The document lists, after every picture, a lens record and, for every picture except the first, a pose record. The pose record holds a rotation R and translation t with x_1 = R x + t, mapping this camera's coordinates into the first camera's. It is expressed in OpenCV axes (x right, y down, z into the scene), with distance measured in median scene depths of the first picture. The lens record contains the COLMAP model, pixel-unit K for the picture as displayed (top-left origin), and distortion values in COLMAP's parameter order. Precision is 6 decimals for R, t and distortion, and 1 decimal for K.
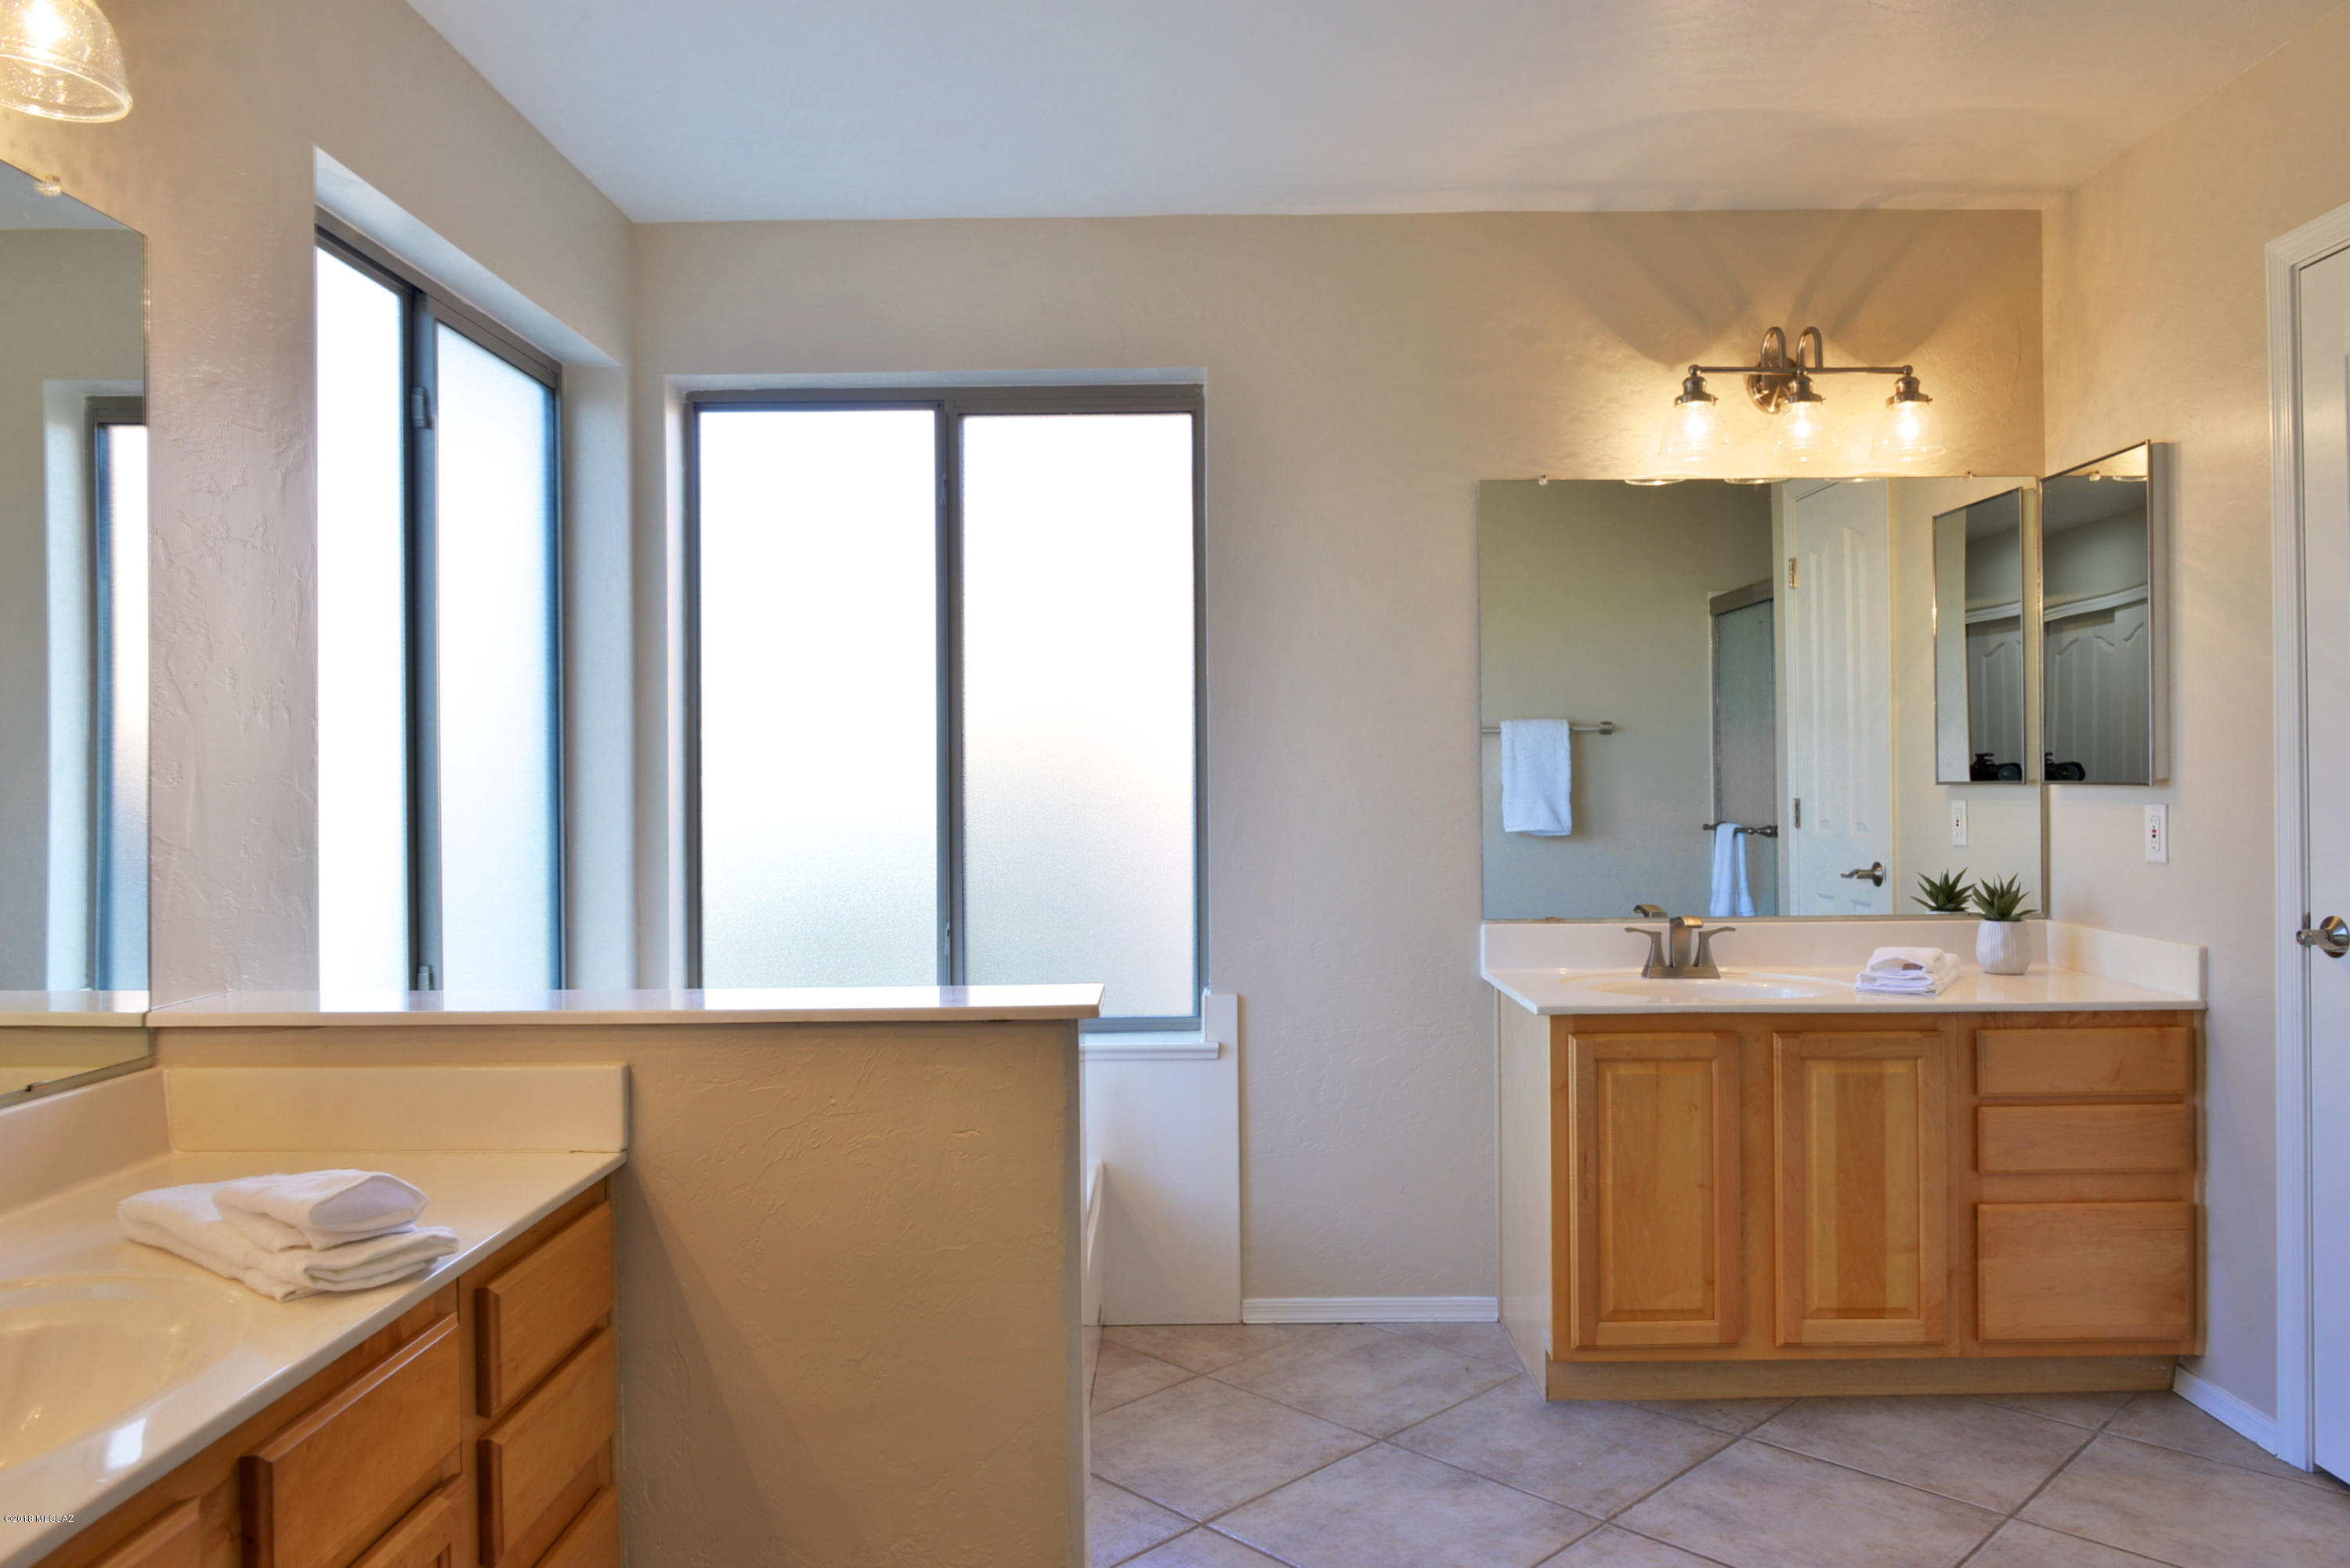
lens RADIAL K [[1622.7, 0, 1175.0], [0, 1622.7, 784.0], [0, 0, 1]] dist [0.000457, -0.000539]
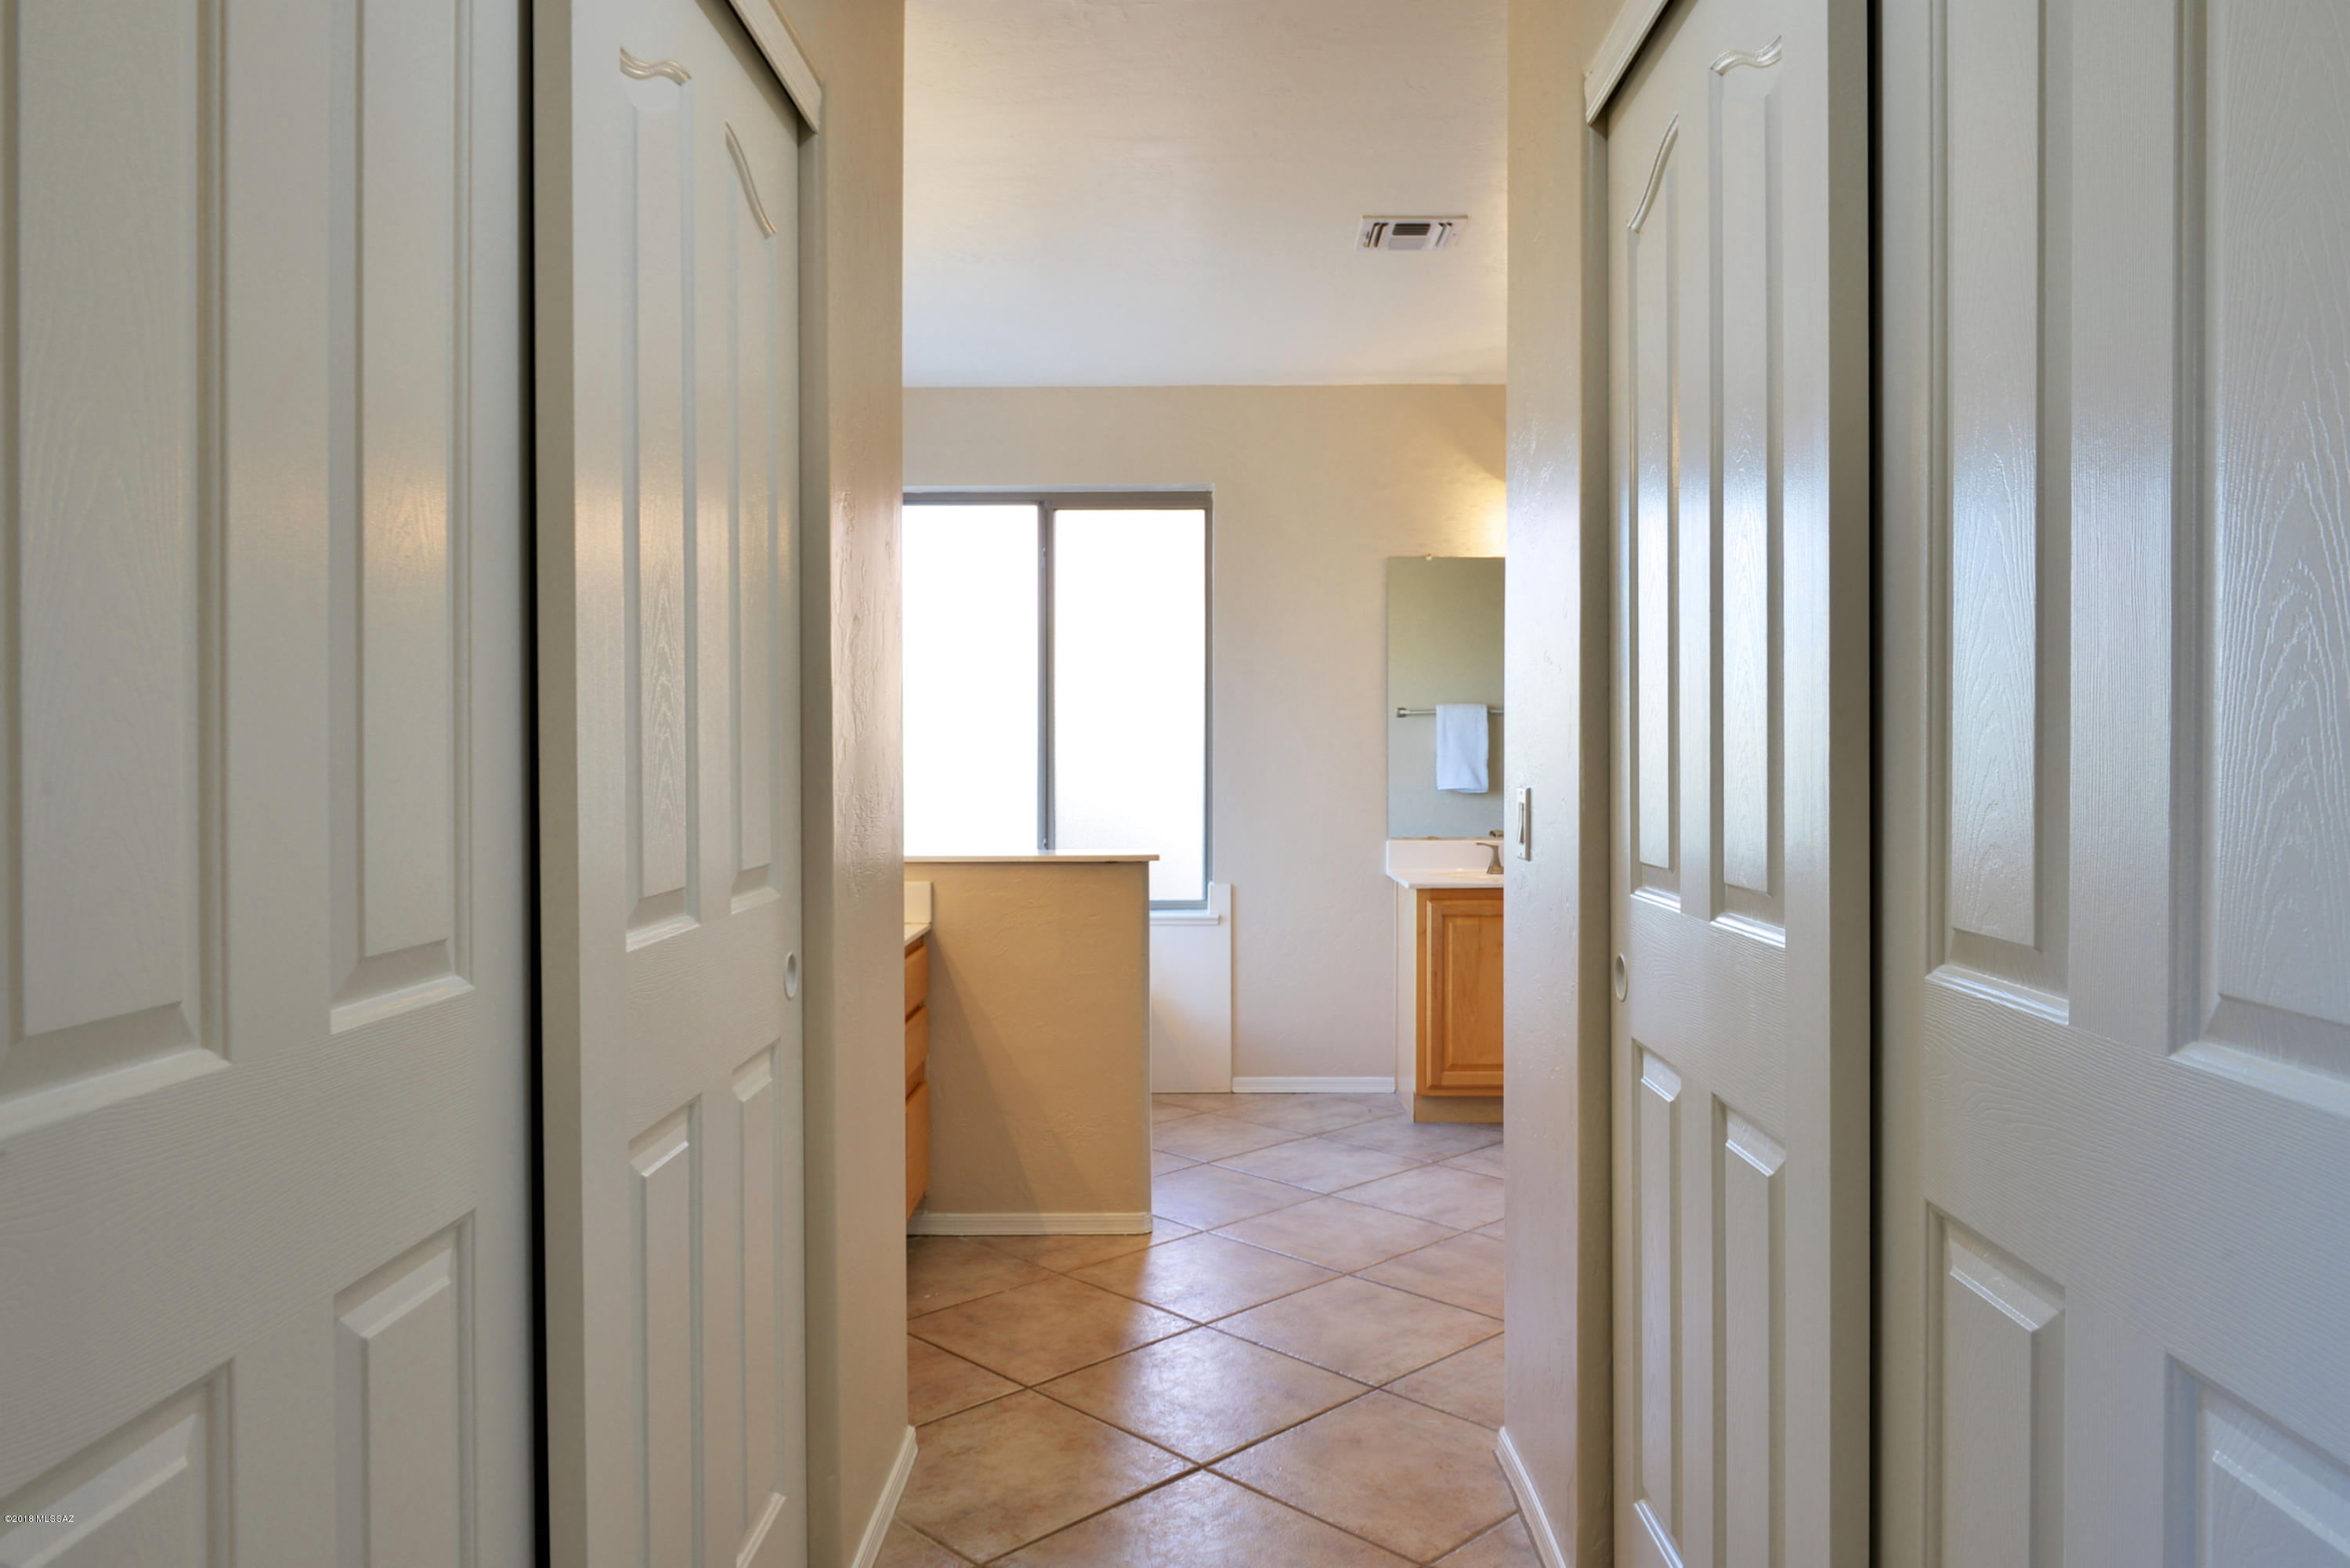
lens RADIAL K [[1627.8, 0, 1175.0], [0, 1627.8, 784.0], [0, 0, 1]] dist [-0.005092, -0.001740]
pose [[0.999964, 0.007343, -0.004354, -0.010661], [-0.007262, 0.999809, 0.018171, 0.005242], [0.004487, -0.018139, 0.999825, -0.644415]]
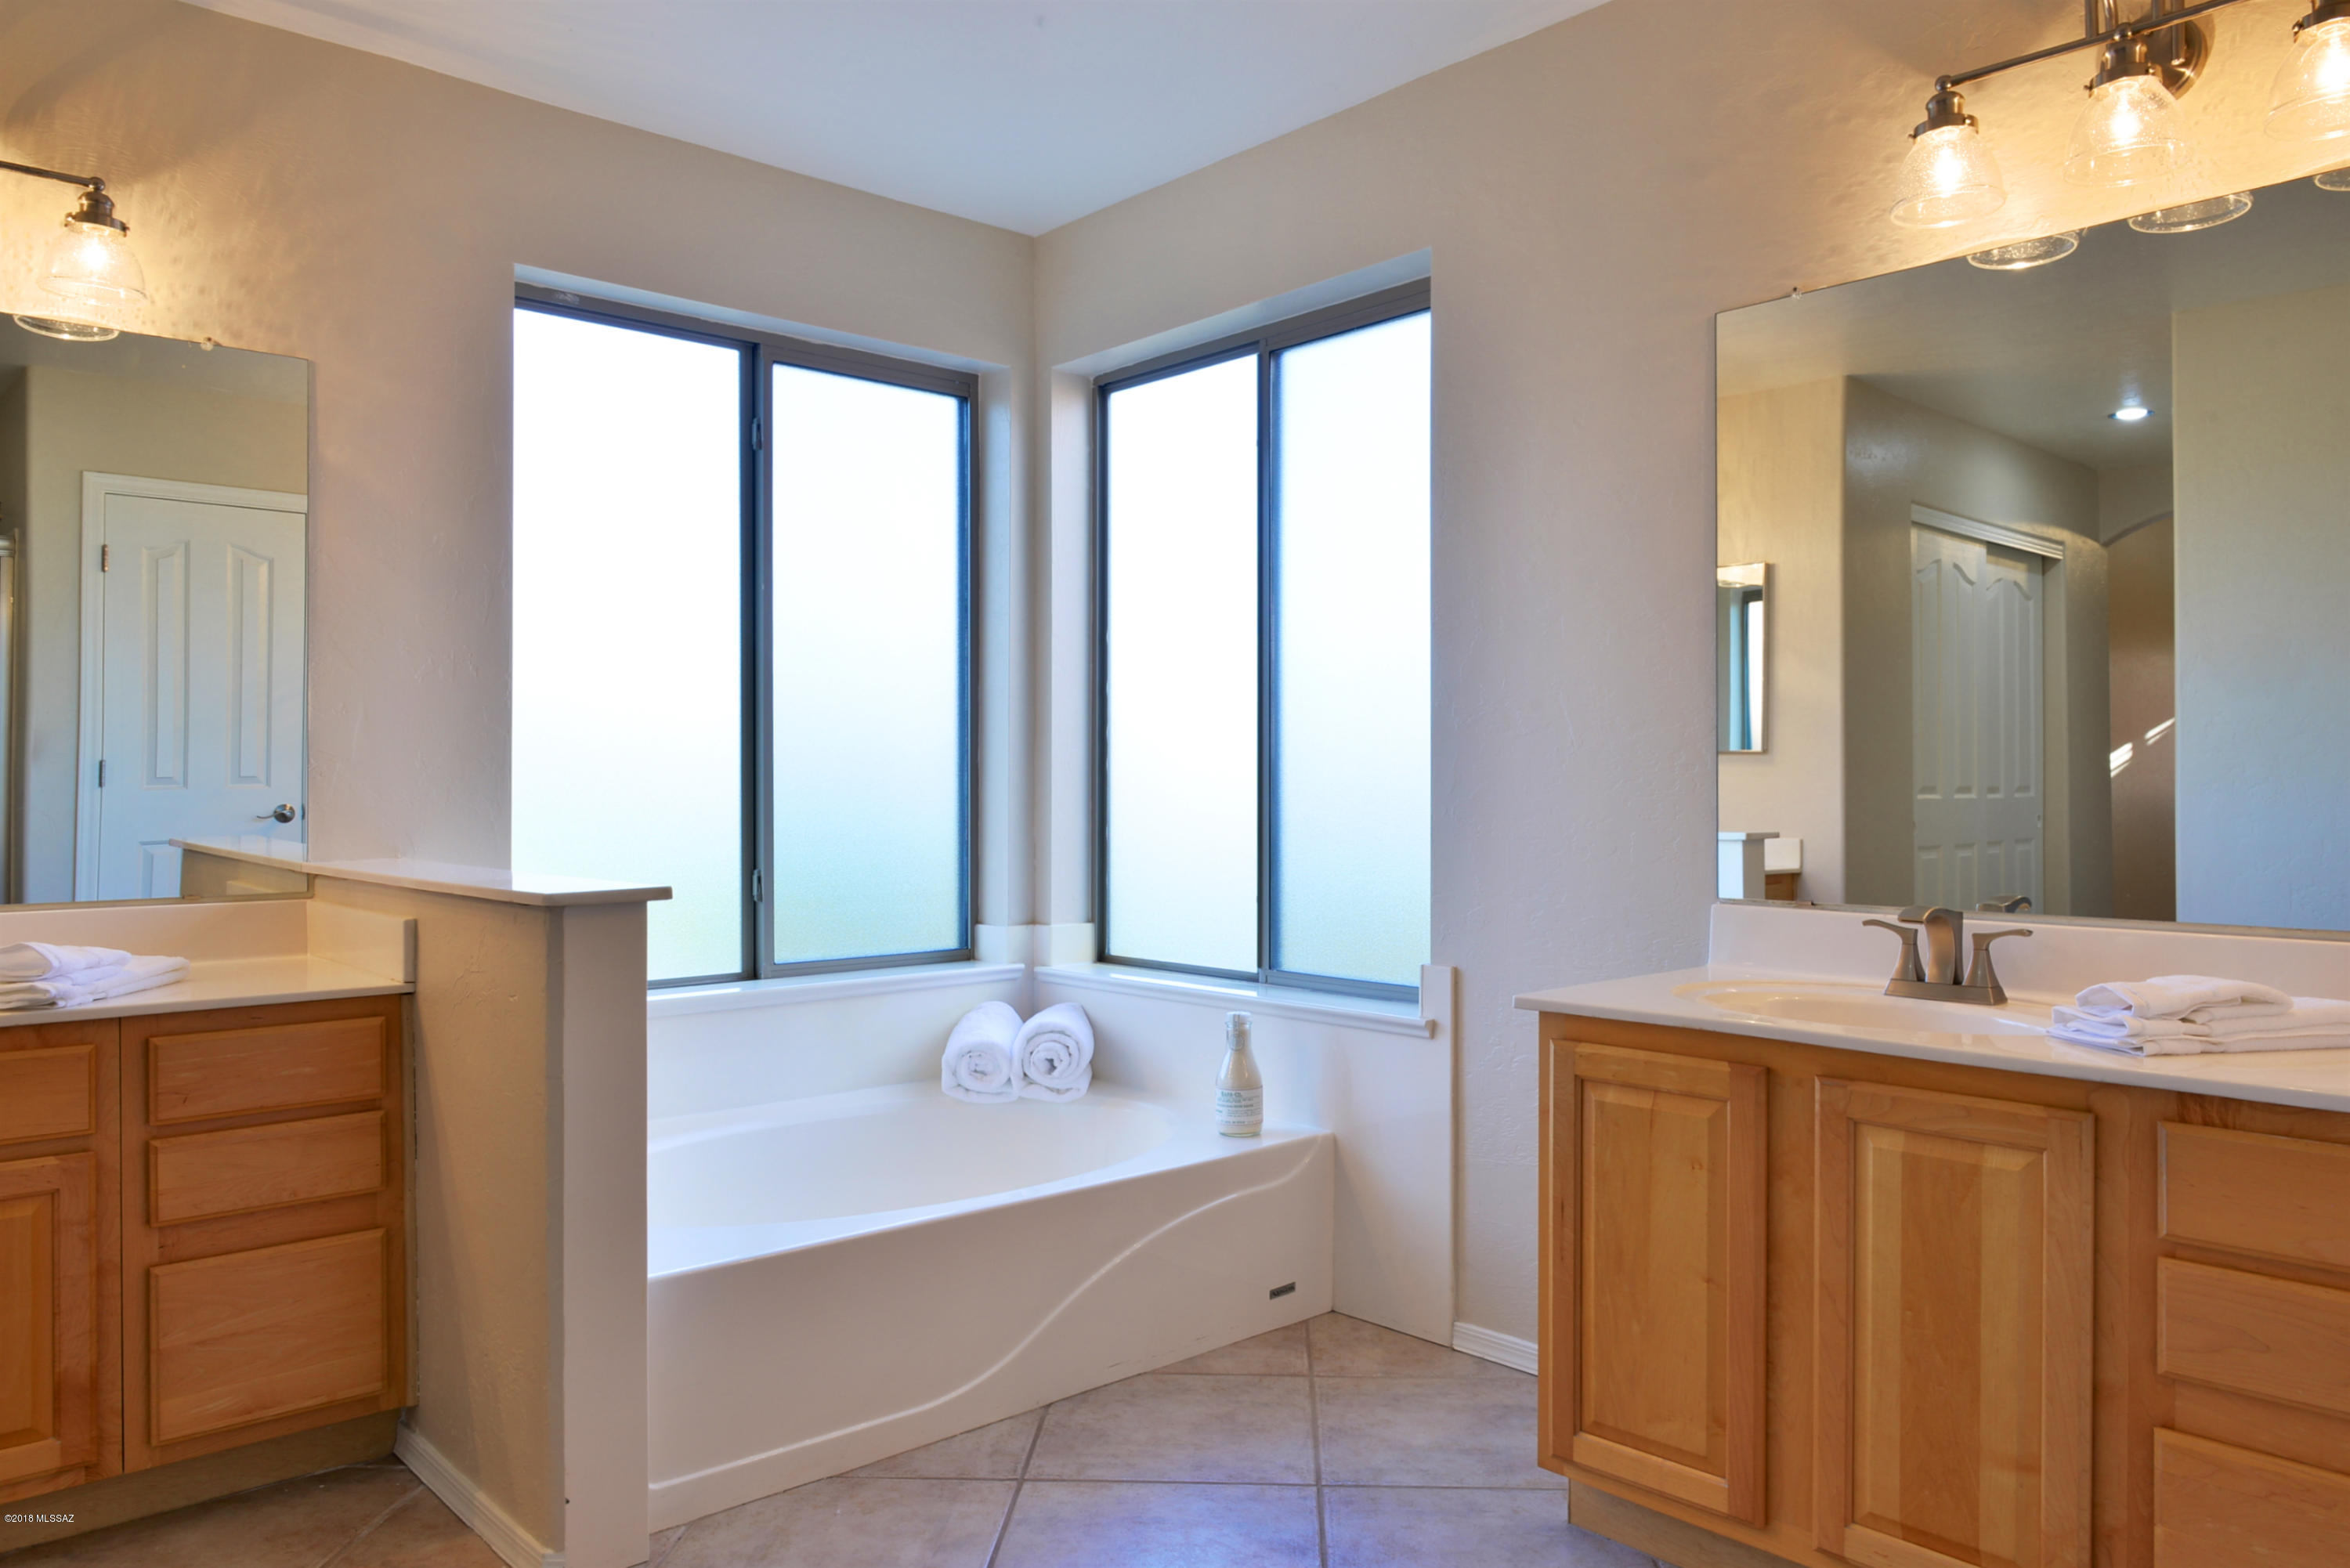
lens RADIAL K [[1622.7, 0, 1175.0], [0, 1622.7, 784.0], [0, 0, 1]] dist [0.000457, -0.000539]
pose [[0.675162, 0.008932, -0.737615, 0.646961], [-0.005776, 0.999960, 0.006822, 0.030604], [0.737647, -0.000346, 0.675187, 0.345865]]
